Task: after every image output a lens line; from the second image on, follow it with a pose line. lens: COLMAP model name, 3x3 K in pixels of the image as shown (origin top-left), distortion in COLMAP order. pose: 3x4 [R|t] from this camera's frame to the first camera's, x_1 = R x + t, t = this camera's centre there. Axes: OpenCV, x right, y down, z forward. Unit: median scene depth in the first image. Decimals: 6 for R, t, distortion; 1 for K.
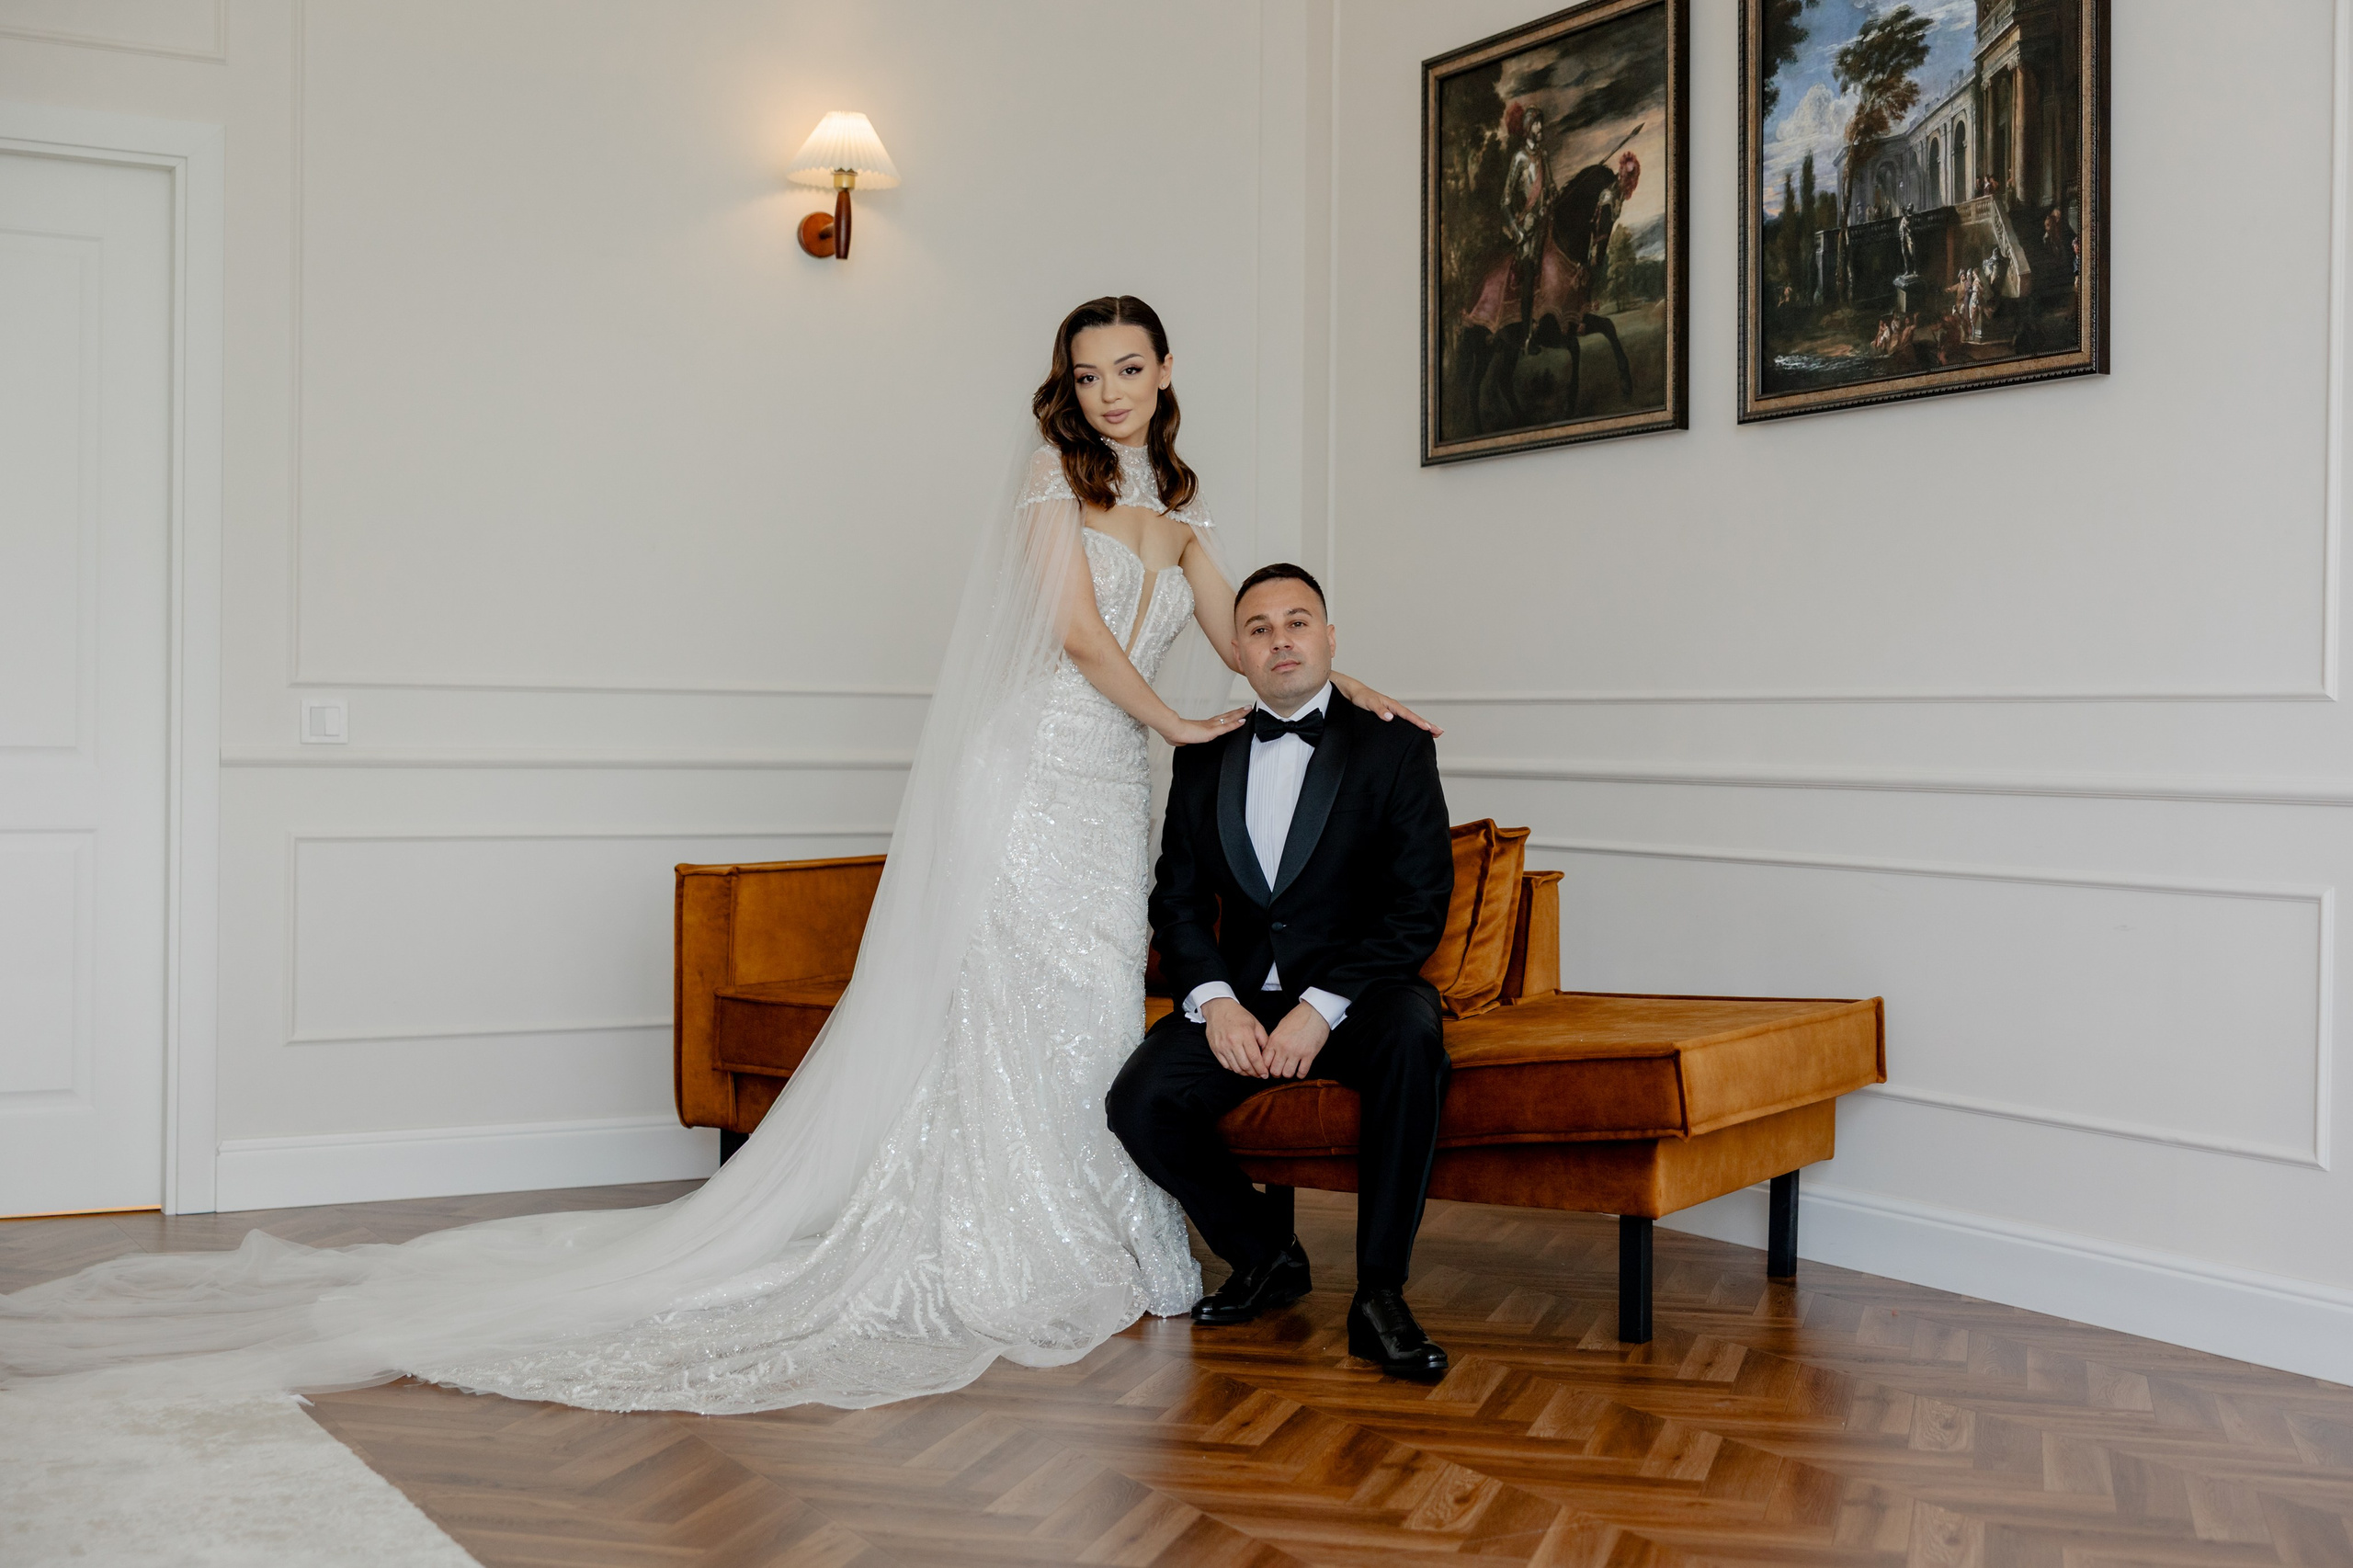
lens RADIAL K [[2889.6, 0, 1176.5], [0, 2889.6, 784.0], [0, 0, 1]] dist [0.002137, -0.007676]
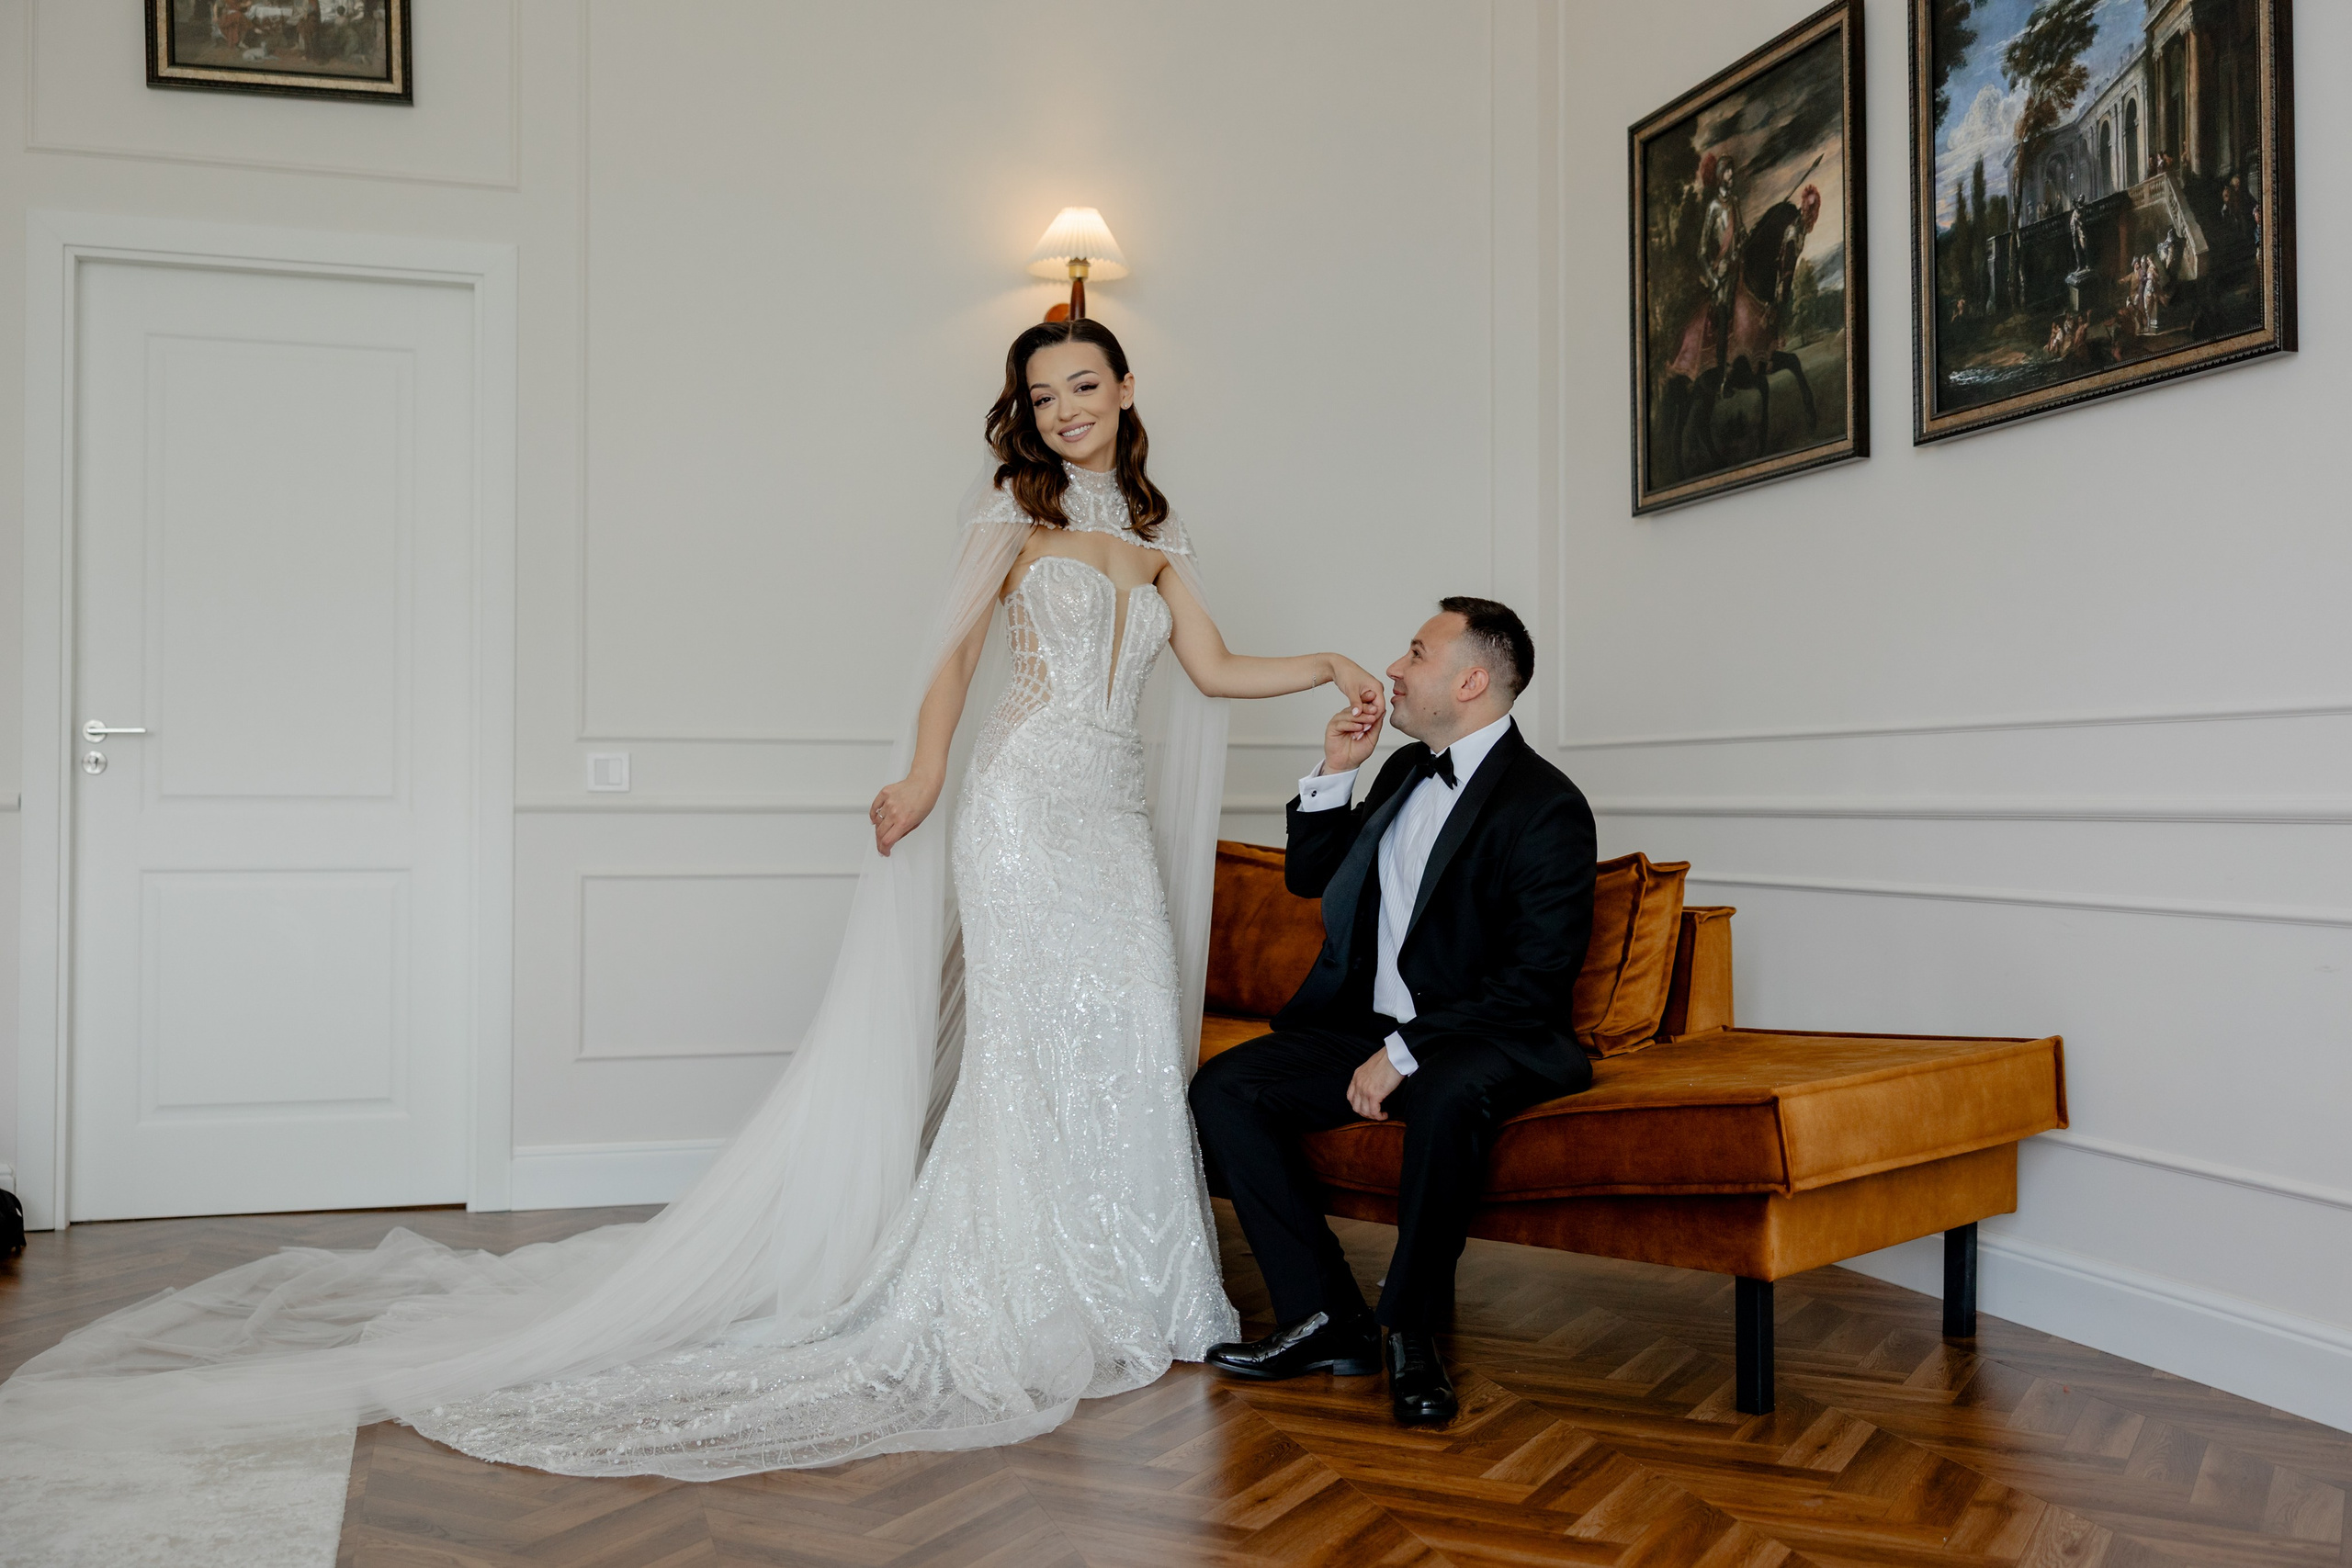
lens RADIAL K [[2257.6, 0, 1176.0], [0, 2257.6, 784.0], [0, 0, 1]] dist [0.012619, -0.005615]
pose [[0.977100, -0.010744, -0.212511, 0.116581], [0.004763, 0.999579, -0.028636, 0.010062], [0.212729, 0.026968, 0.976739, 0.215962]]
